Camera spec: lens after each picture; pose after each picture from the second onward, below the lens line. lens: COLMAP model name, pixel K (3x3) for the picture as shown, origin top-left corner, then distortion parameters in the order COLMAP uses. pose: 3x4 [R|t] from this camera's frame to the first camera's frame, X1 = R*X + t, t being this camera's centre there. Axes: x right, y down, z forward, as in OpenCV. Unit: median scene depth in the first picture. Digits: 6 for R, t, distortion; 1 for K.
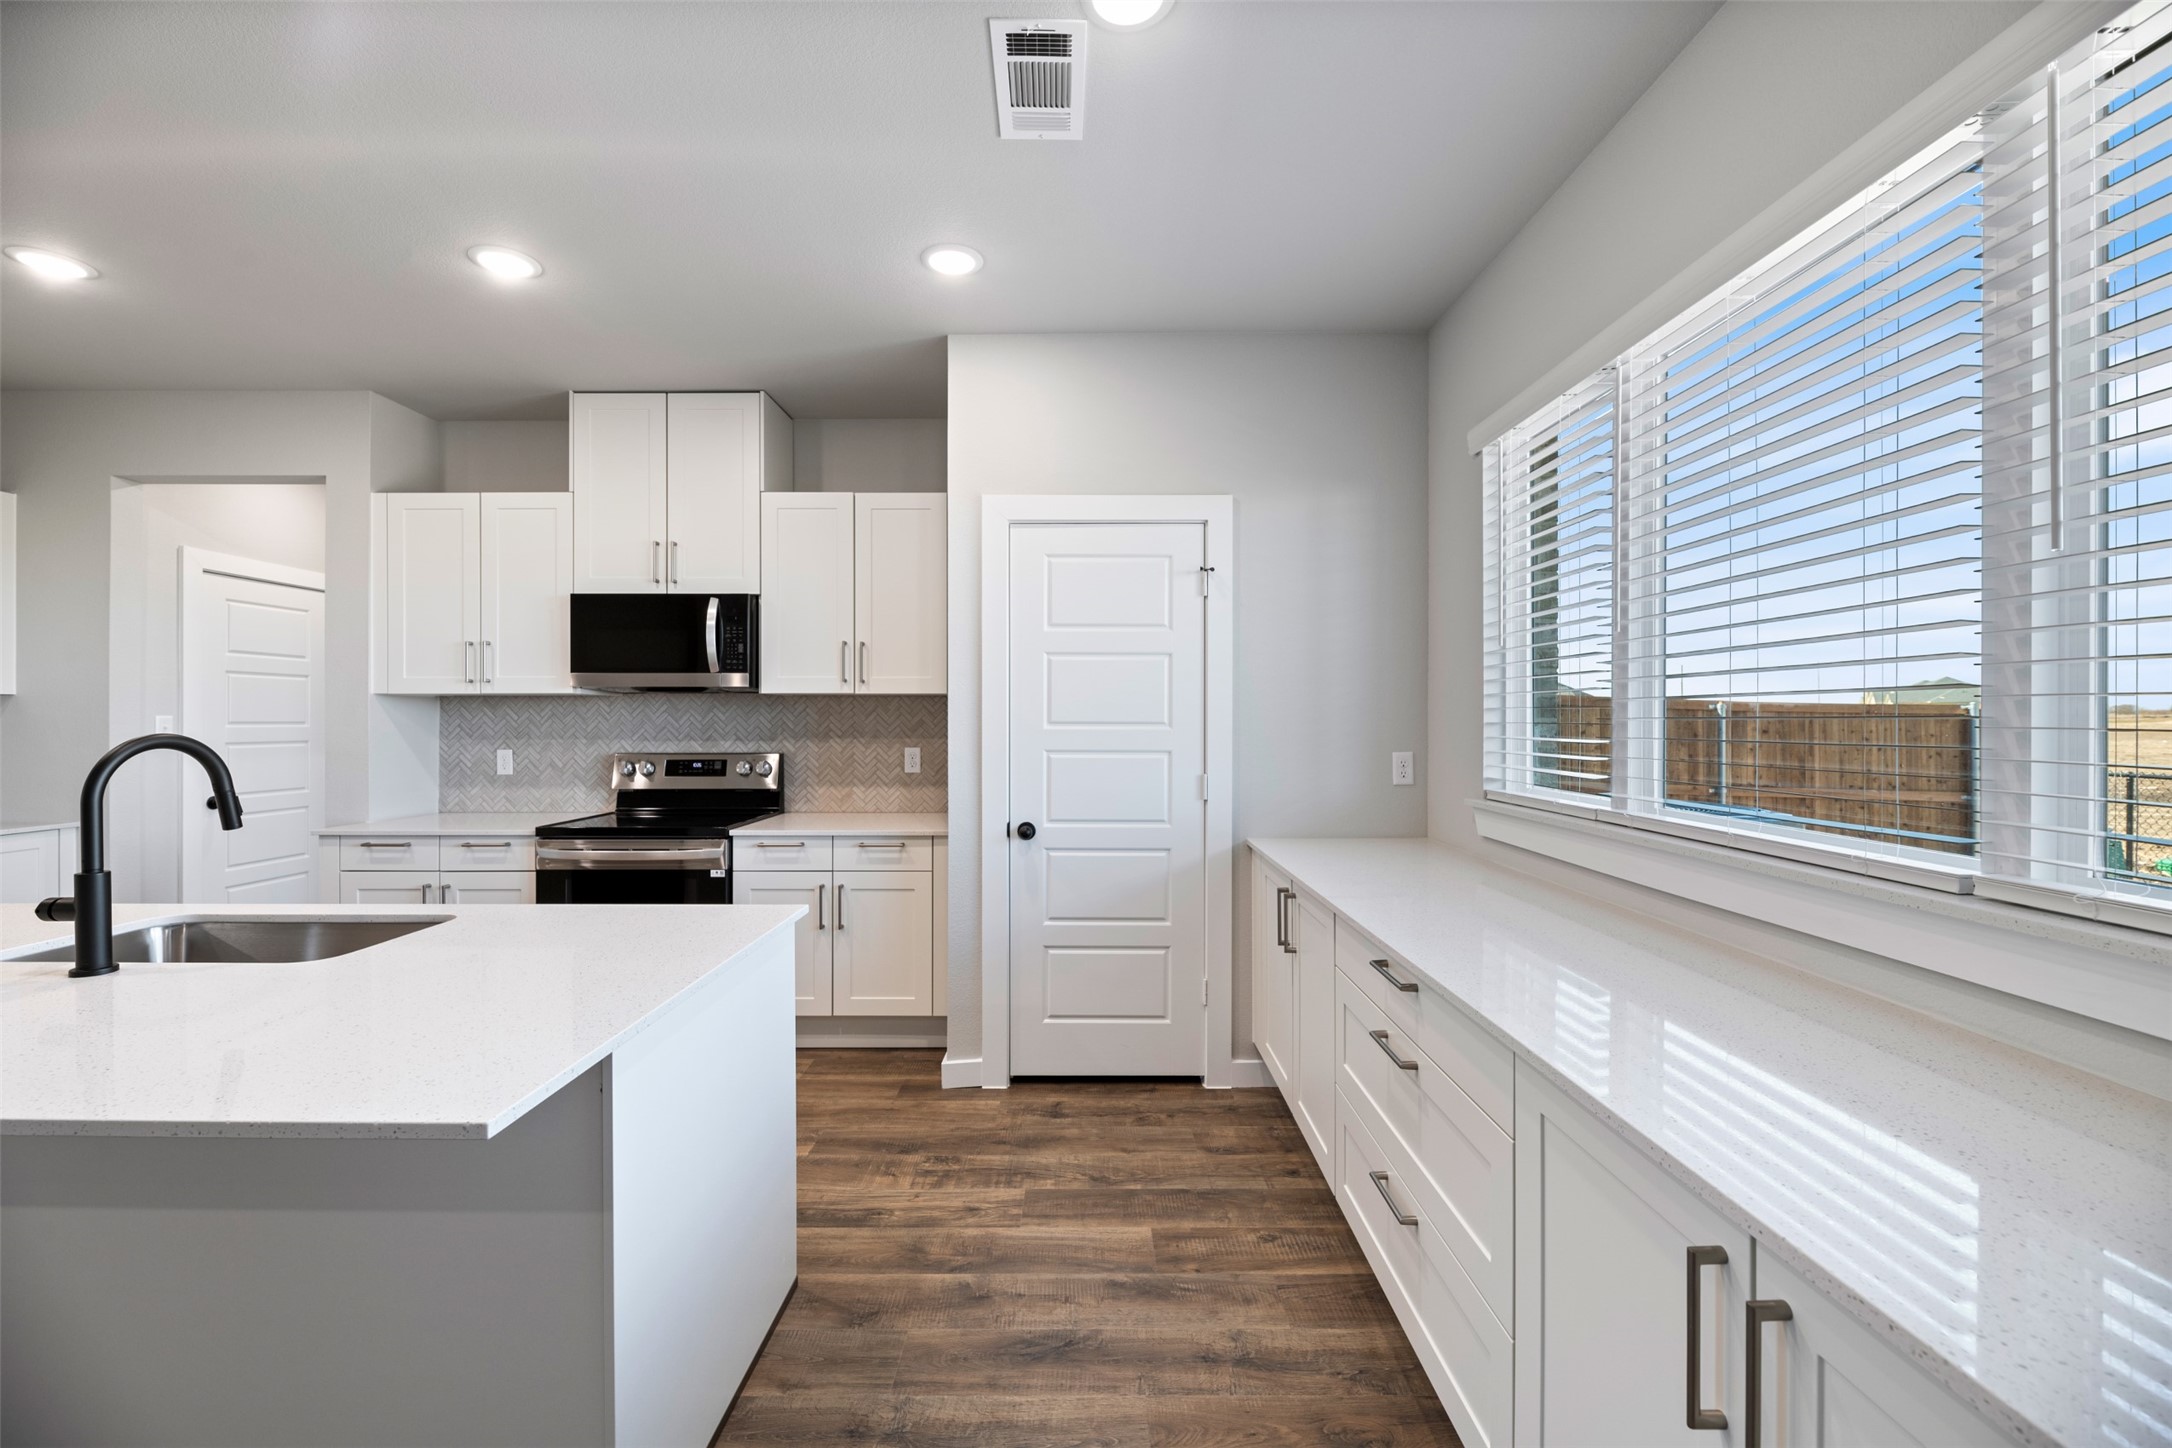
lens RADIAL K [[875.9, 0, 1083.9], [0, 875.9, 717.4], [0, 0, 1]] dist [0.001436, -0.003955]
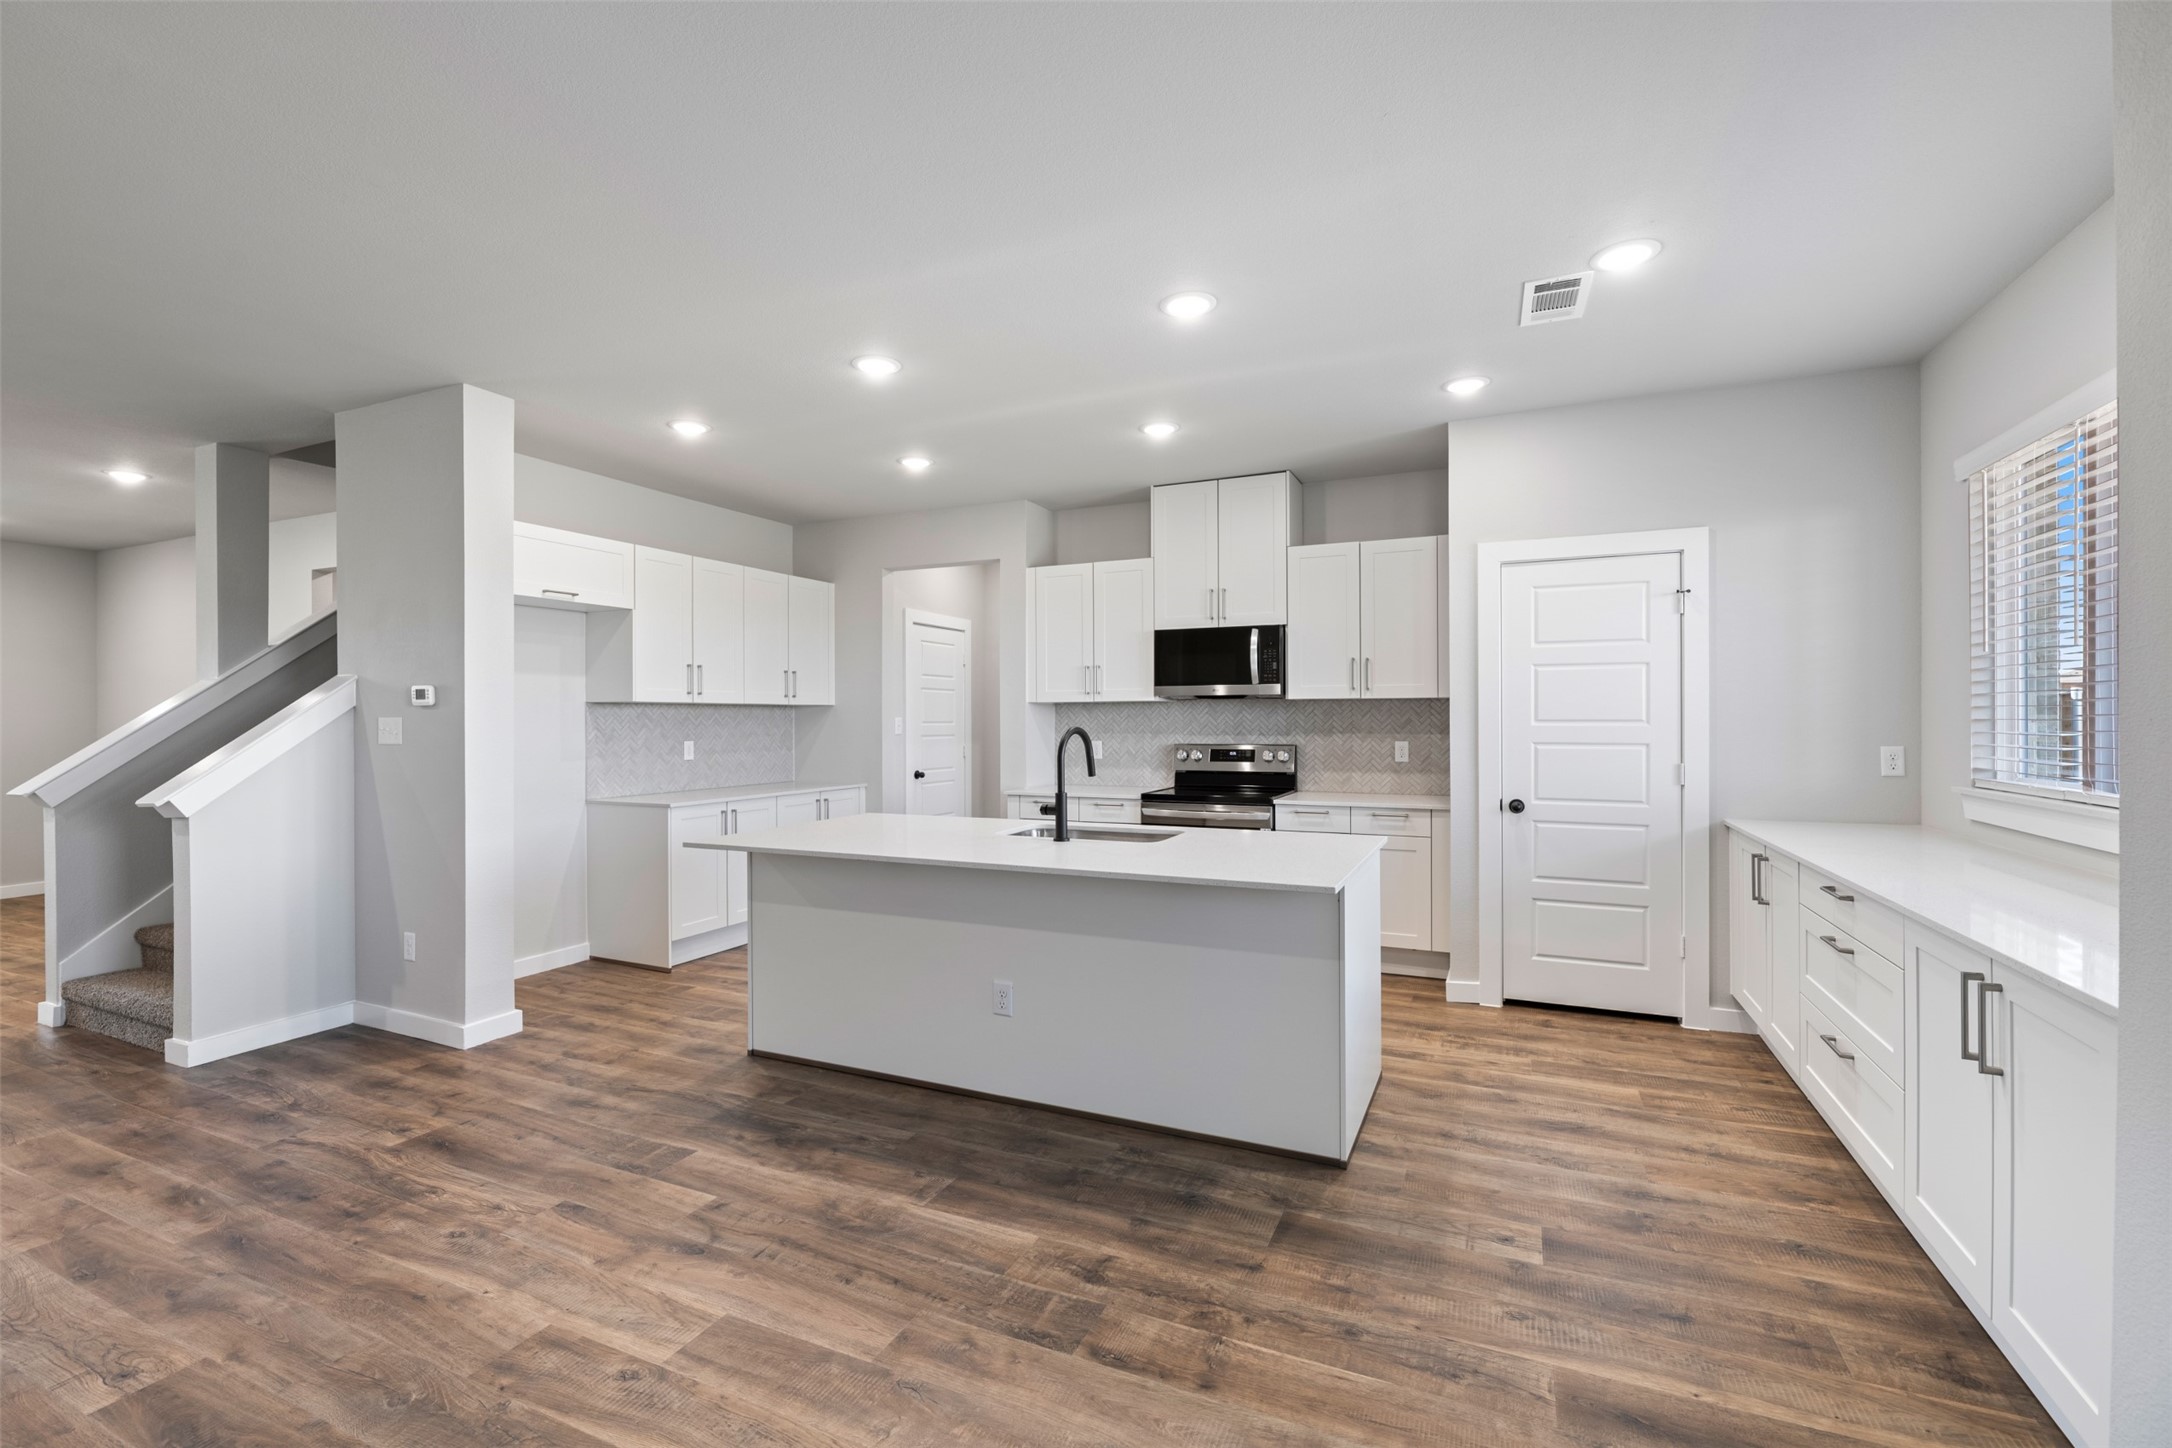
lens RADIAL K [[939.8, 0, 1085.3], [0, 939.8, 719.0], [0, 0, 1]] dist [0.001327, -0.001369]
pose [[0.911462, -0.003693, -0.411369, -0.074359], [0.004962, 0.999986, 0.002016, -0.002036], [0.411355, -0.003878, 0.911467, -0.493652]]
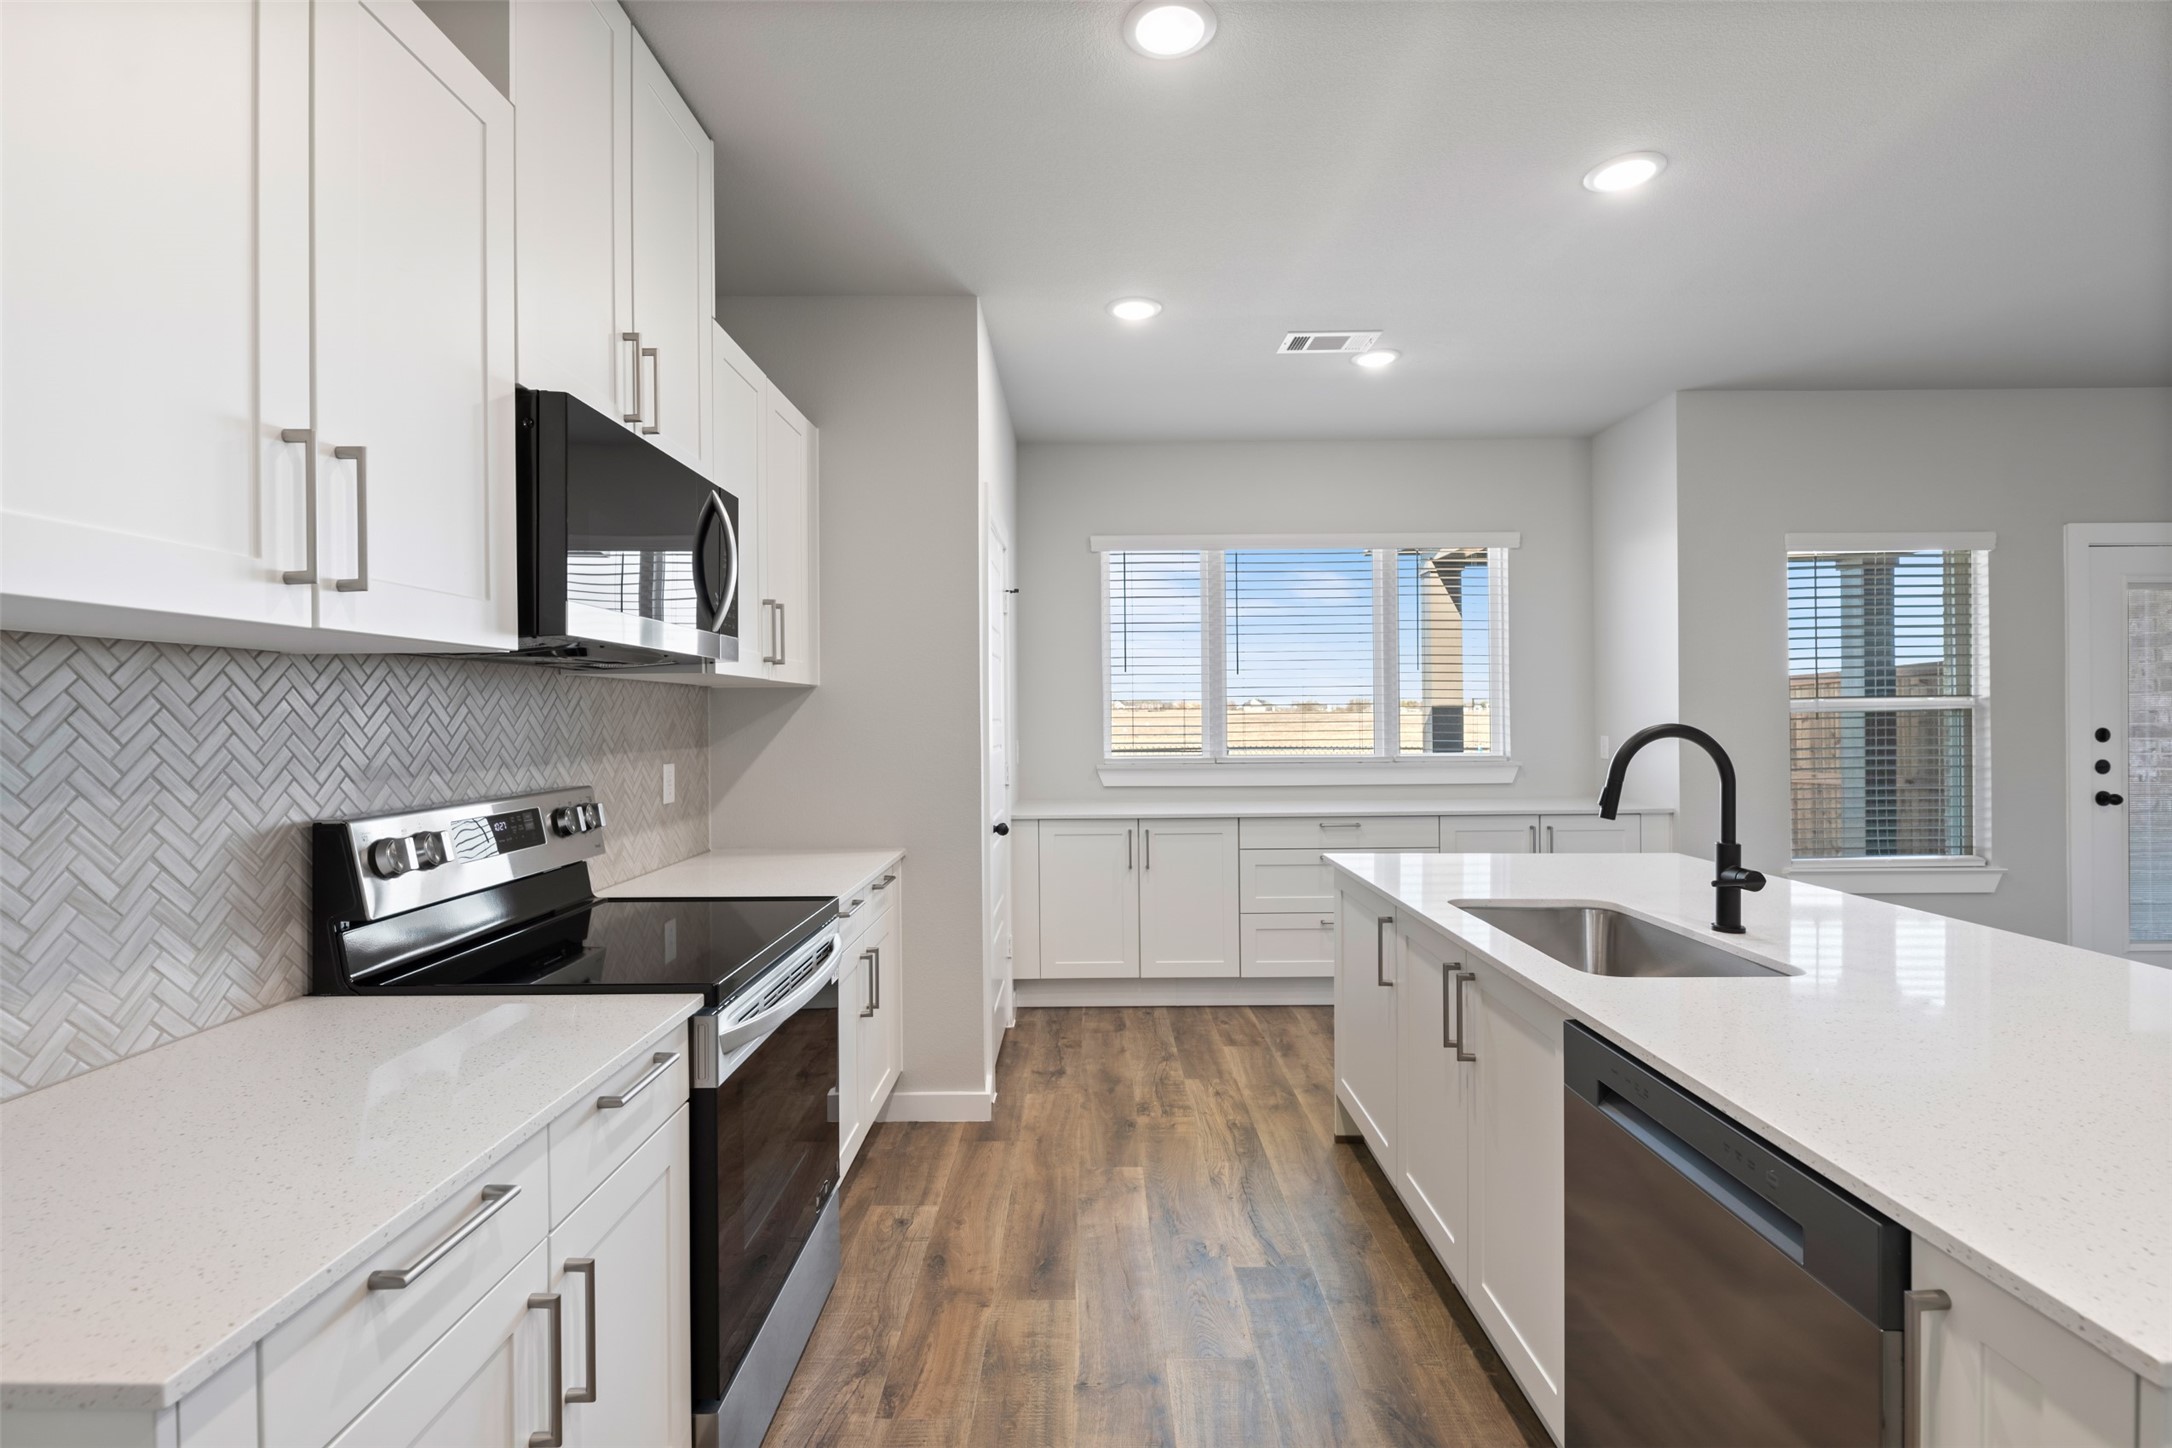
lens RADIAL K [[970.4, 0, 1083.8], [0, 970.4, 720.1], [0, 0, 1]] dist [-0.004355, 0.001321]
pose [[-0.002531, -0.004345, 0.999987, -1.163699], [0.007341, 0.999964, 0.004363, 0.002061], [-0.999970, 0.007352, -0.002499, 0.896059]]
